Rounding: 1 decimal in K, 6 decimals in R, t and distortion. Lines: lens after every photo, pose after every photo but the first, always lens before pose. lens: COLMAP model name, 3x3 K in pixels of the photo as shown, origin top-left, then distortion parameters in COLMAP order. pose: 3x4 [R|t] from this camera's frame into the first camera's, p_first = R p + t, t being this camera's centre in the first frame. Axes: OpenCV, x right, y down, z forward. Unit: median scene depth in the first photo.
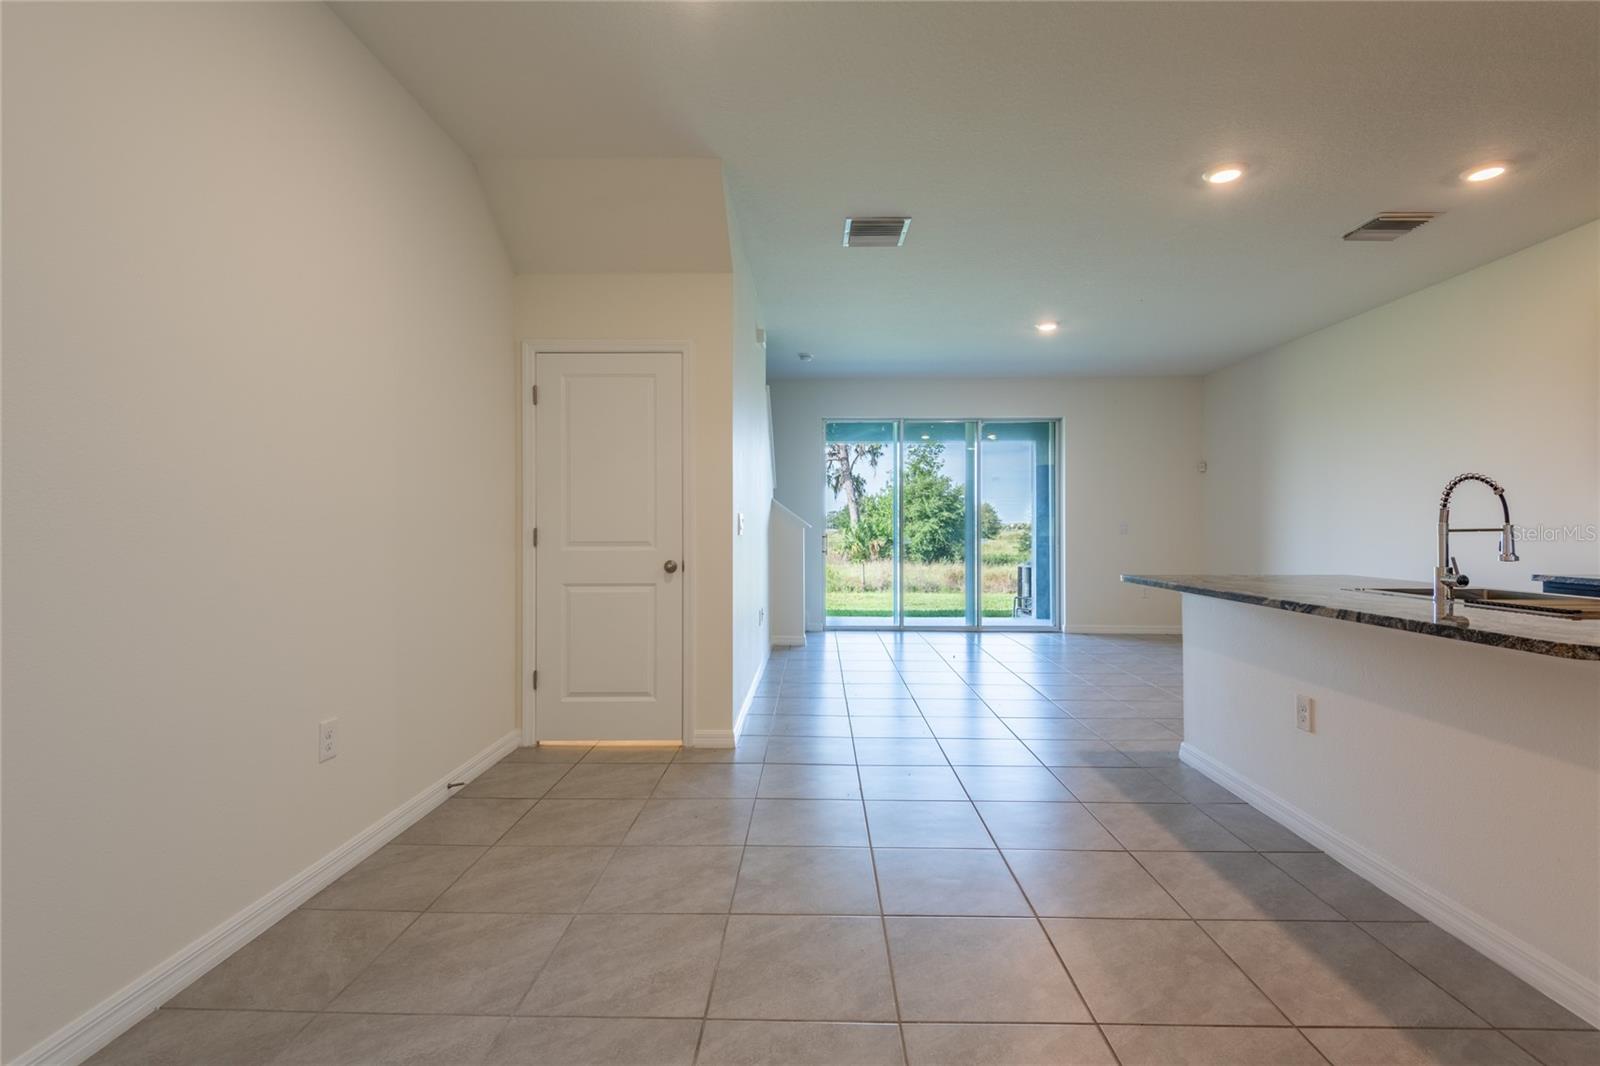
lens RADIAL K [[724.6, 0, 807.4], [0, 724.6, 525.6], [0, 0, 1]] dist [0.028080, -0.016032]
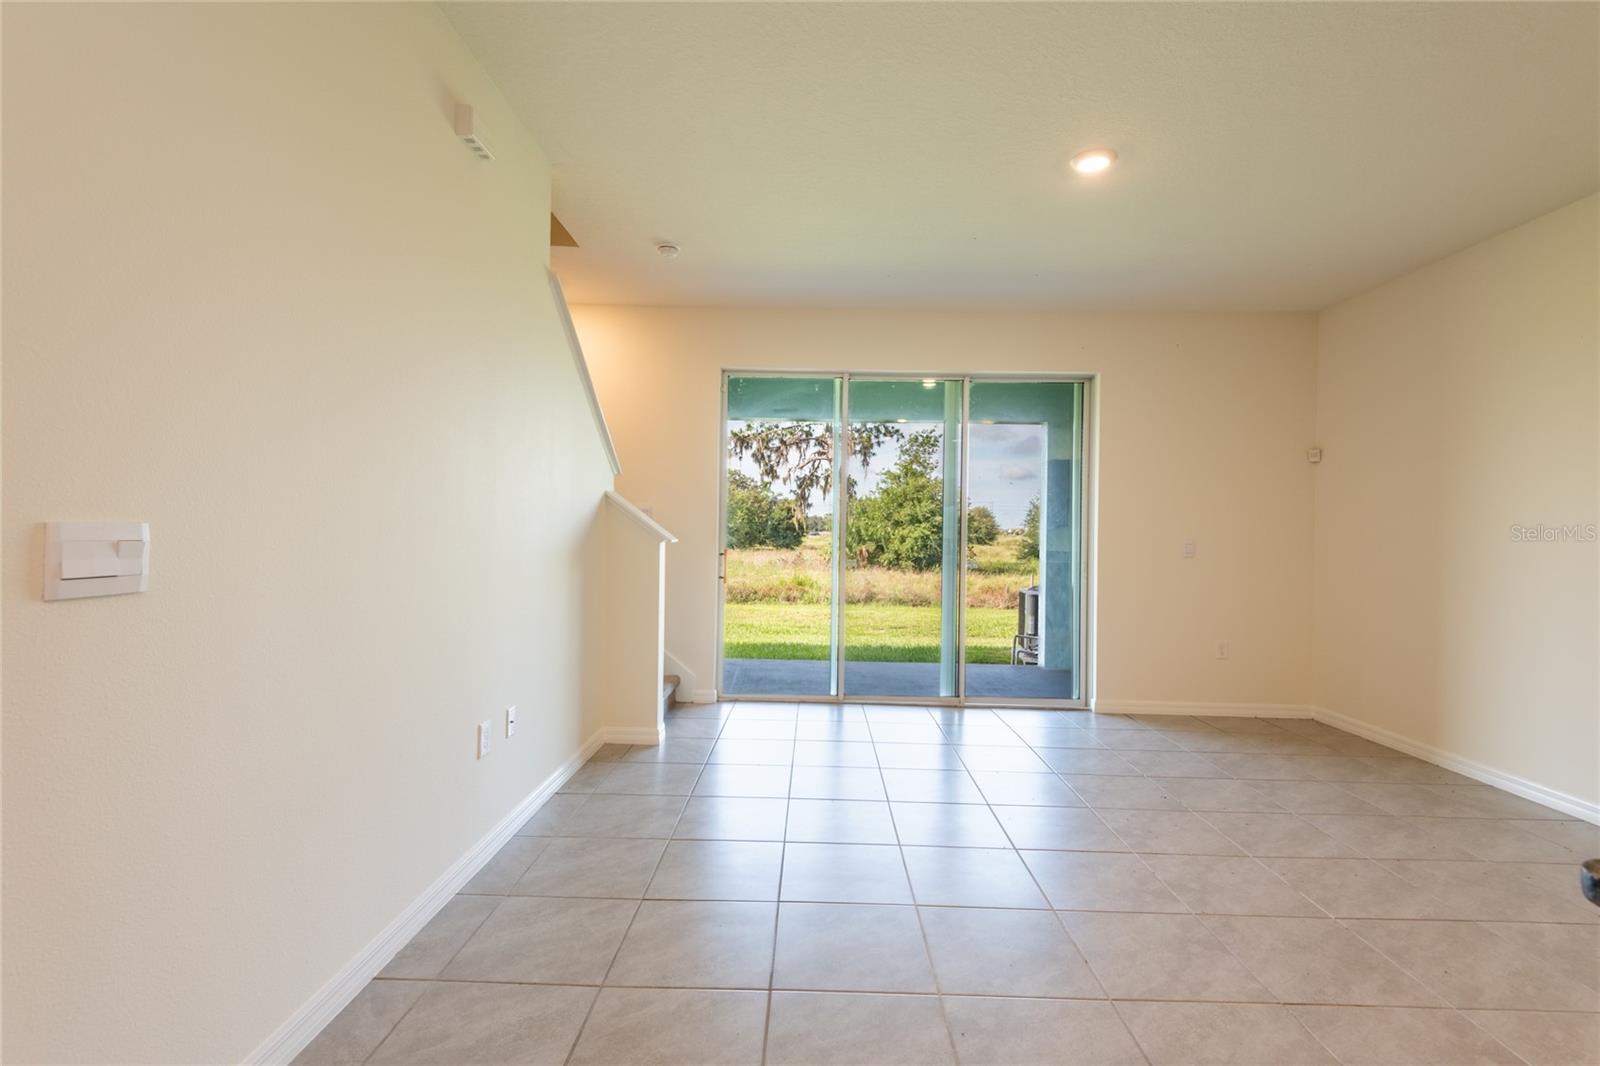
lens RADIAL K [[722.1, 0, 804.1], [0, 722.1, 524.9], [0, 0, 1]] dist [0.015631, -0.015905]
pose [[0.999865, 0.016282, -0.002209, 0.121855], [-0.016290, 0.999861, -0.003544, -0.012196], [0.002151, 0.003580, 0.999991, 0.451201]]
